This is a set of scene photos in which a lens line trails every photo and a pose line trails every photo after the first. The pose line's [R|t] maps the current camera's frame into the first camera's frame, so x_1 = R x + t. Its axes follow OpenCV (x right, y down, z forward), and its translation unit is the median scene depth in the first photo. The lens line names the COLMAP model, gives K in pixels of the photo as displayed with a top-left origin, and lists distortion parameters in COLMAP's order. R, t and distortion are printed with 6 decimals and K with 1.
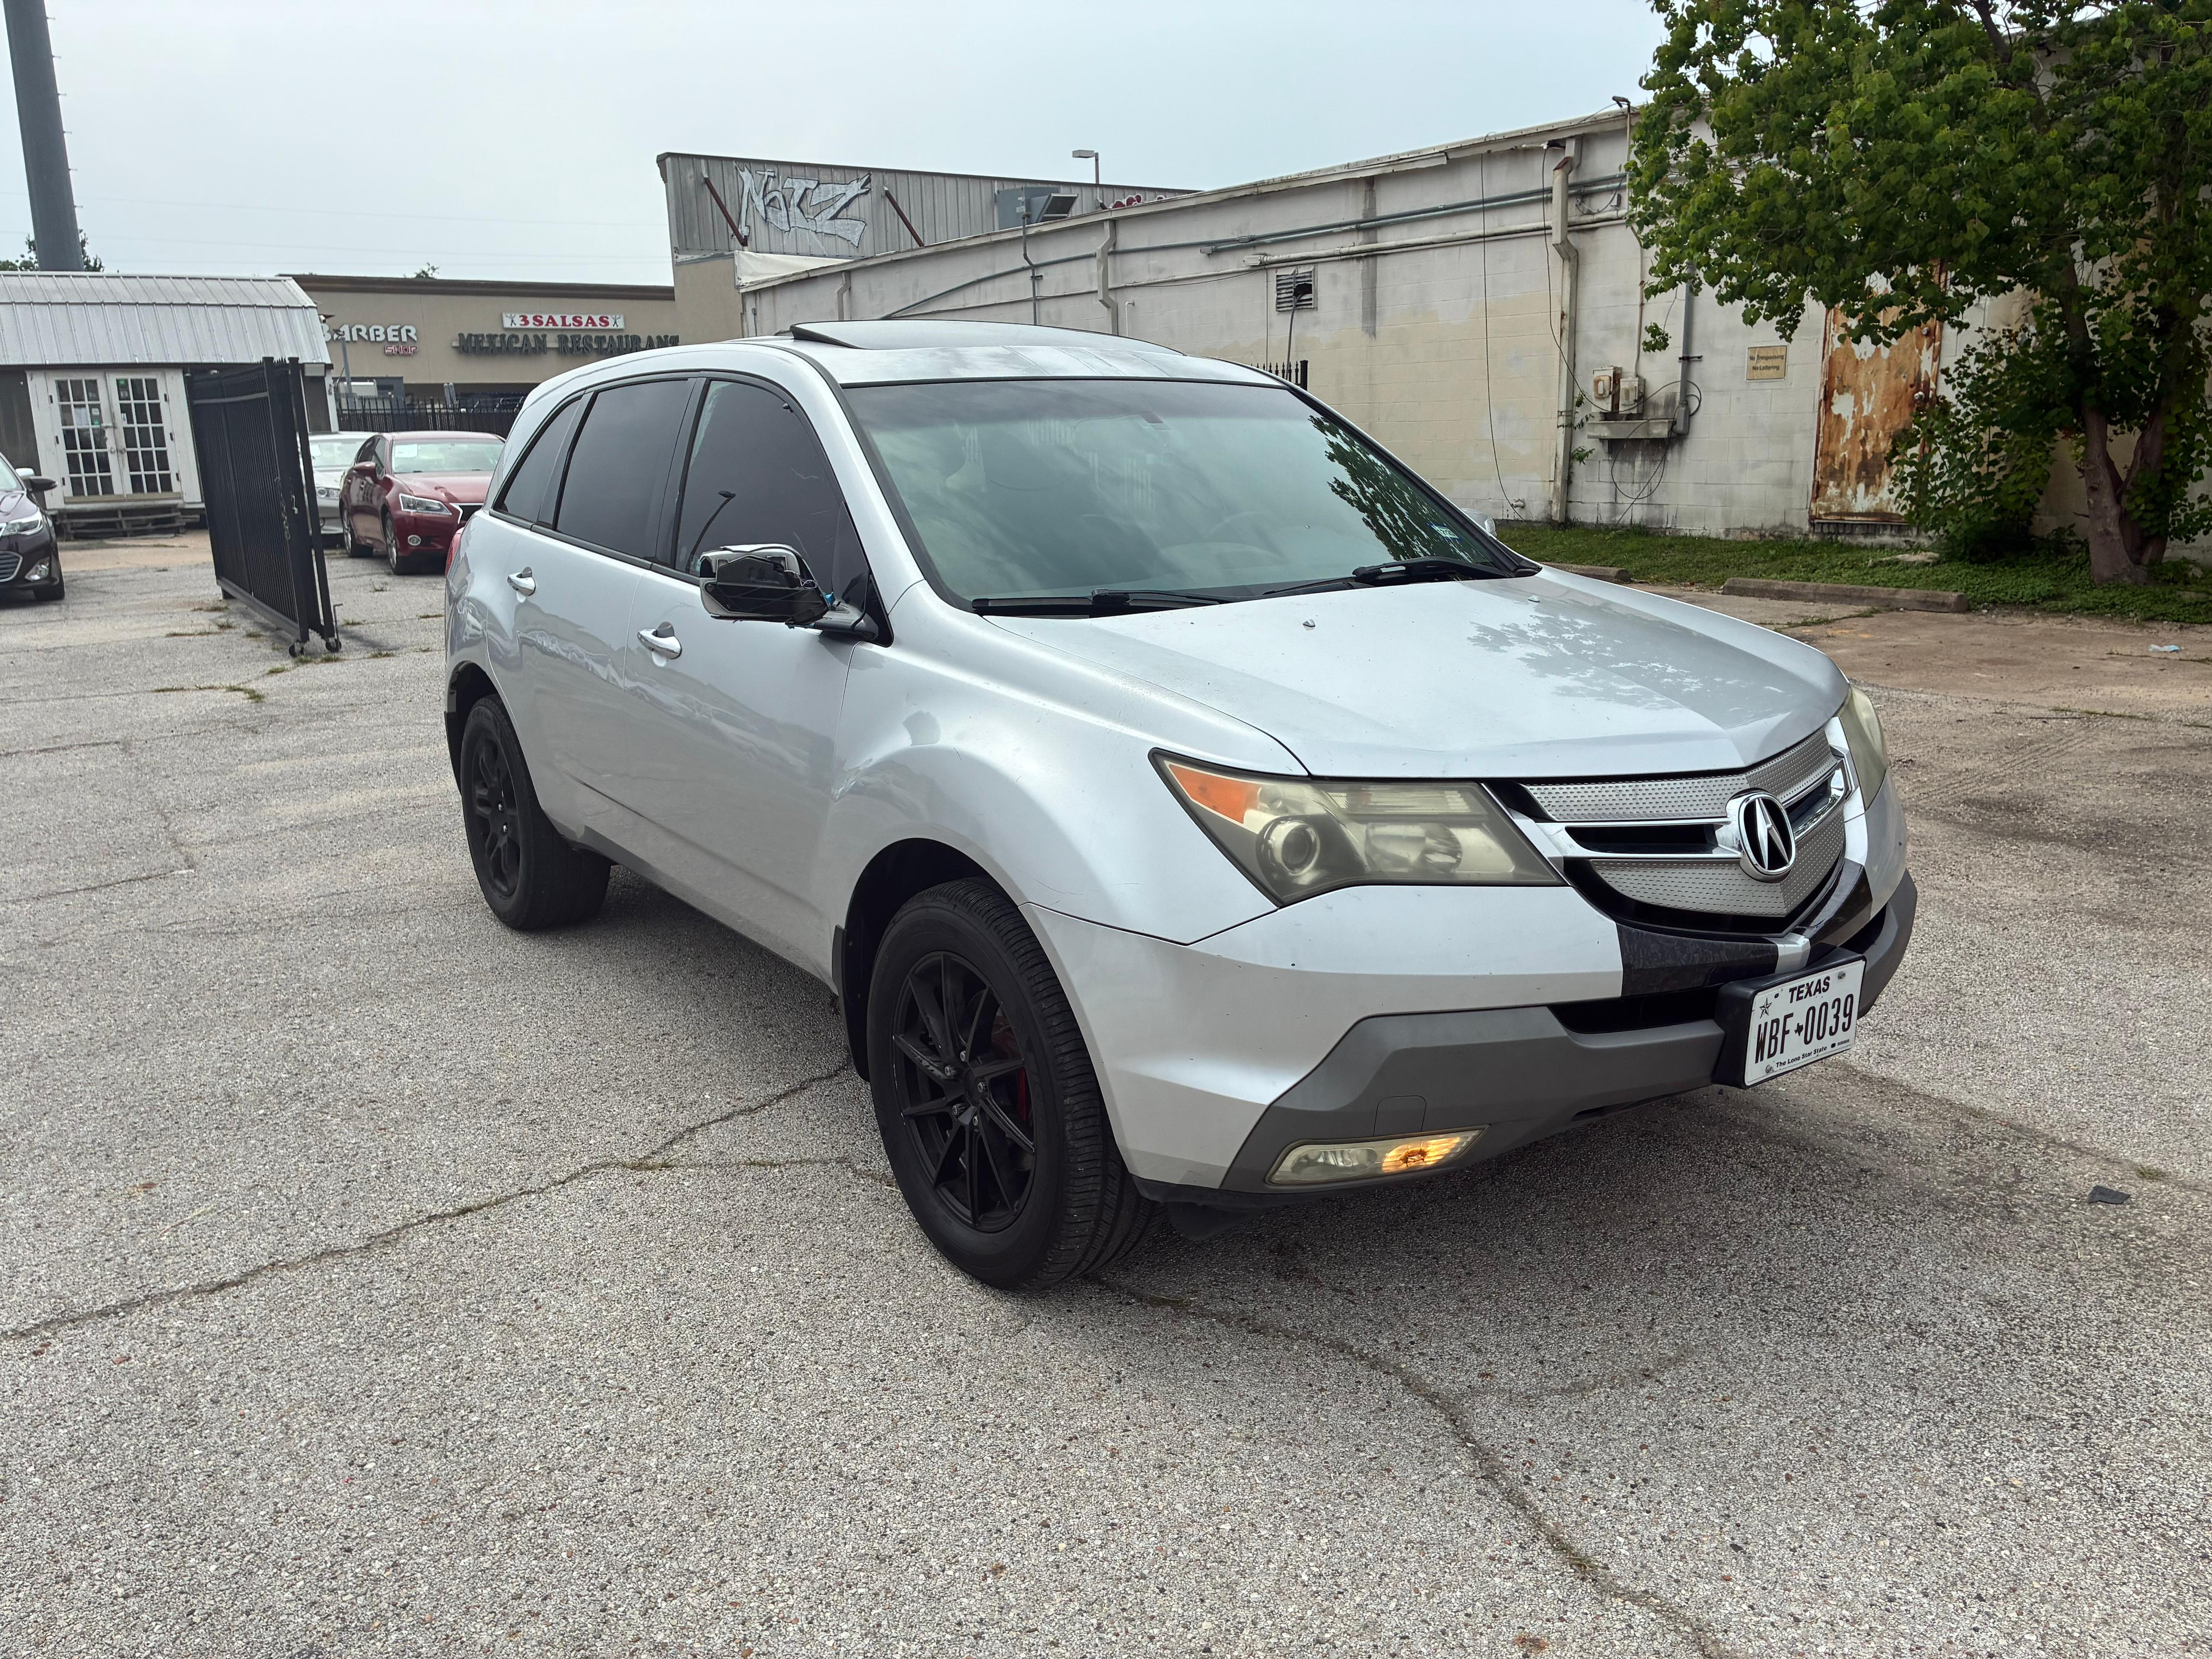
lens RADIAL K [[1653.0, 0, 1112.1], [0, 1653.0, 847.0], [0, 0, 1]] dist [0.029041, -0.036538]
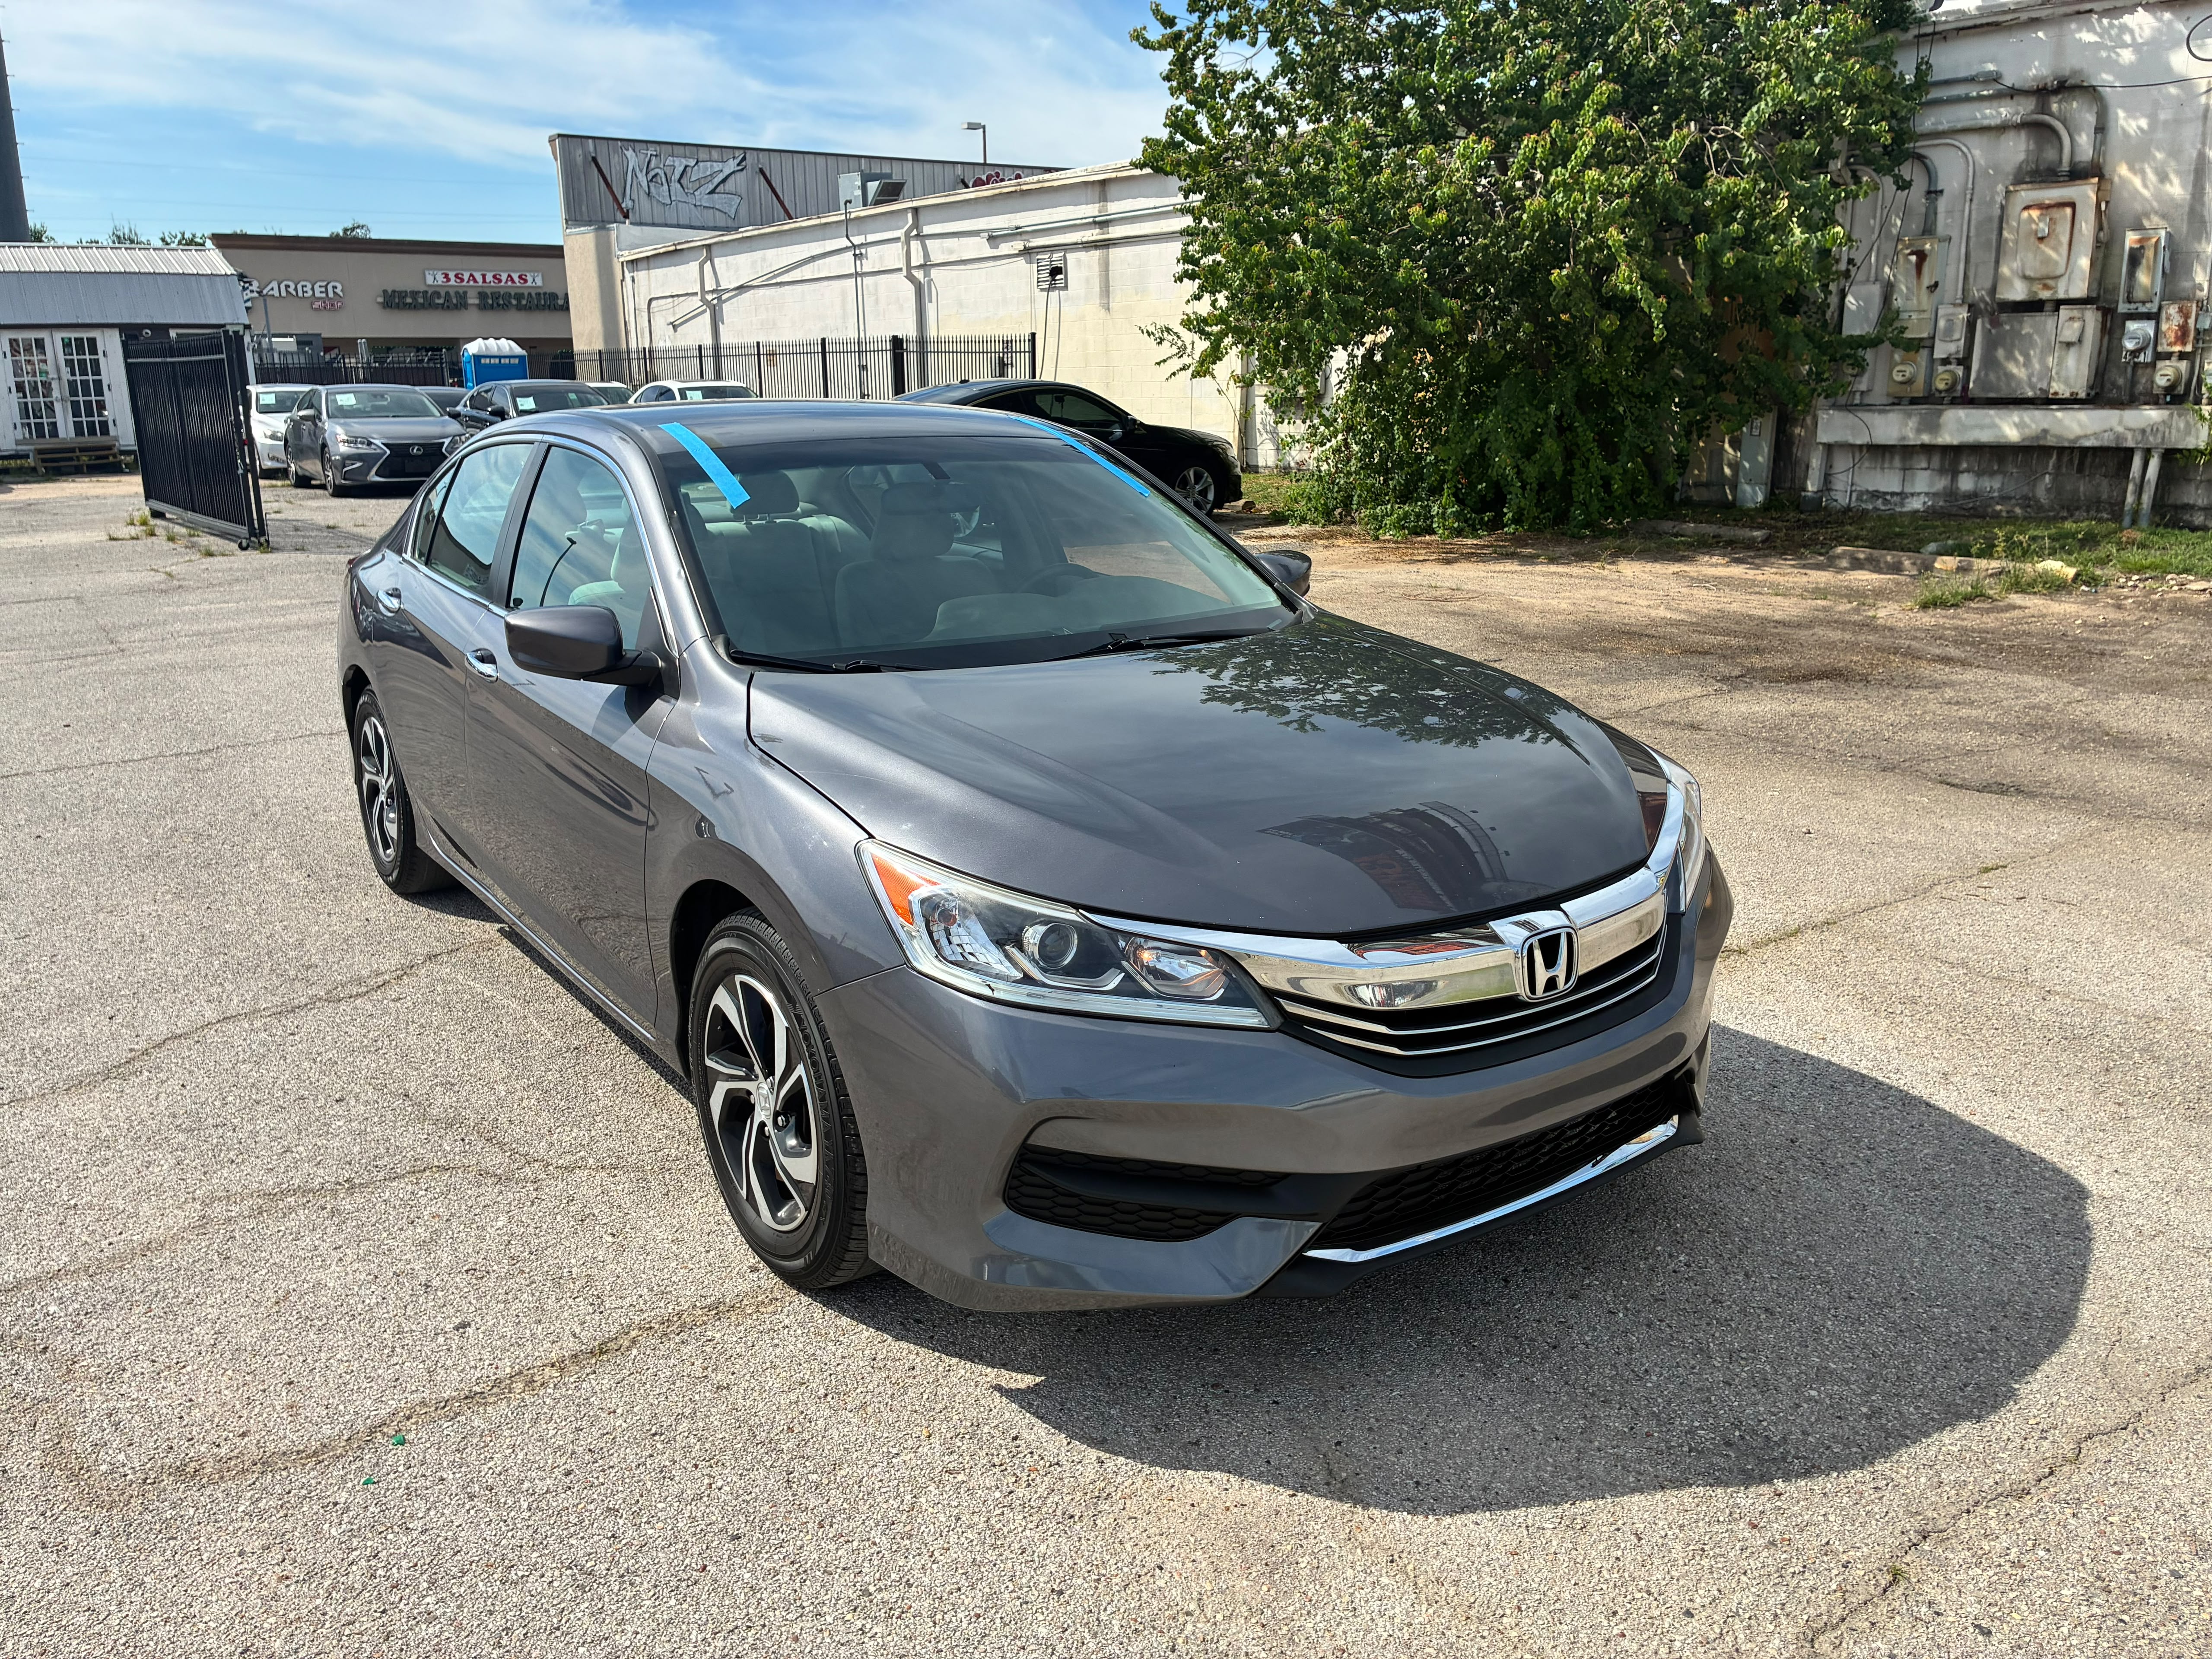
lens RADIAL K [[1653.0, 0, 1082.2], [0, 1653.0, 813.1], [0, 0, 1]] dist [0.029041, -0.036538]
pose [[0.999889, 0.002083, 0.014778, 0.094292], [-0.002182, 0.999975, 0.006661, 0.039920], [-0.014764, -0.006692, 0.999869, -0.167895]]
